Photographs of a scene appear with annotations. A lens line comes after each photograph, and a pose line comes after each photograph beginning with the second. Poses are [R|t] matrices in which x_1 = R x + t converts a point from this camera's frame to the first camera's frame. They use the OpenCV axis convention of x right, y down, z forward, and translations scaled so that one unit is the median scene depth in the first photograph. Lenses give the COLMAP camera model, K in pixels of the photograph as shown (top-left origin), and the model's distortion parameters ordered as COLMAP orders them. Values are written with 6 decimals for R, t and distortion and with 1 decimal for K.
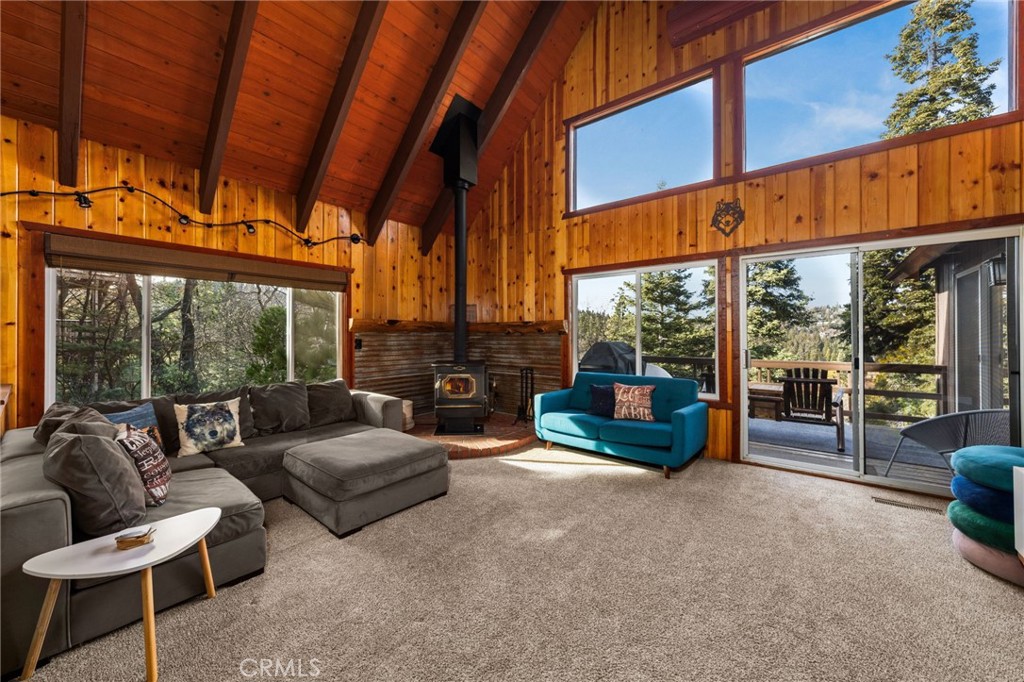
lens RADIAL K [[390.2, 0, 509.5], [0, 390.2, 334.6], [0, 0, 1]] dist [-0.002658, -0.000152]
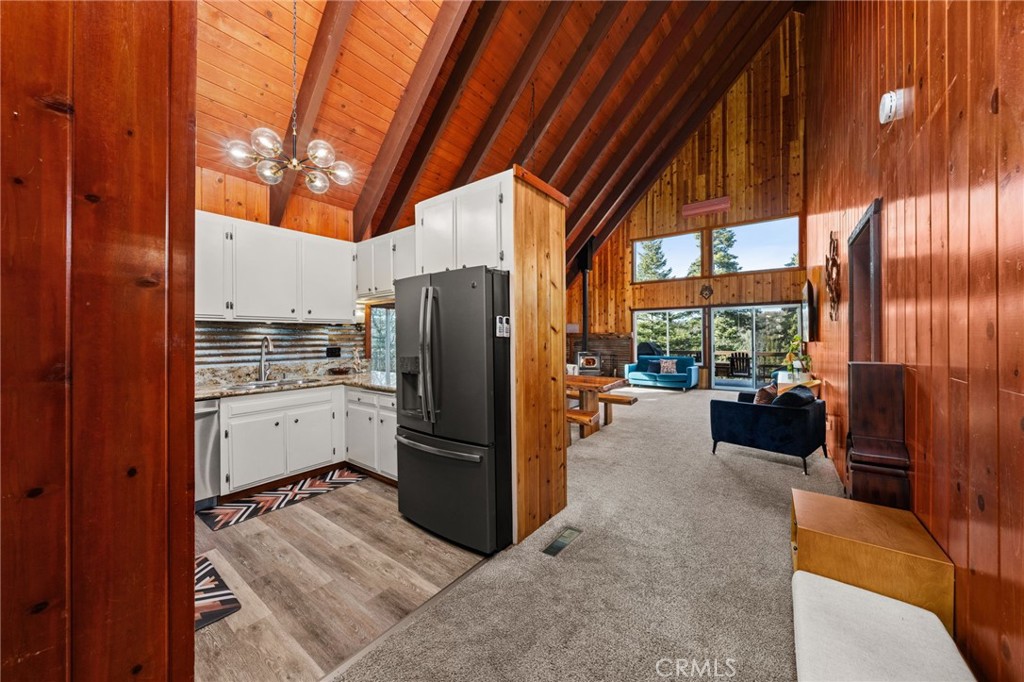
lens RADIAL K [[358.5, 0, 512.9], [0, 358.5, 338.4], [0, 0, 1]] dist [0.000006, -0.000002]
pose [[0.999367, -0.003947, 0.035368, -0.632370], [0.003841, 0.999988, 0.003058, -0.012035], [-0.035380, -0.002921, 0.999370, -1.040053]]
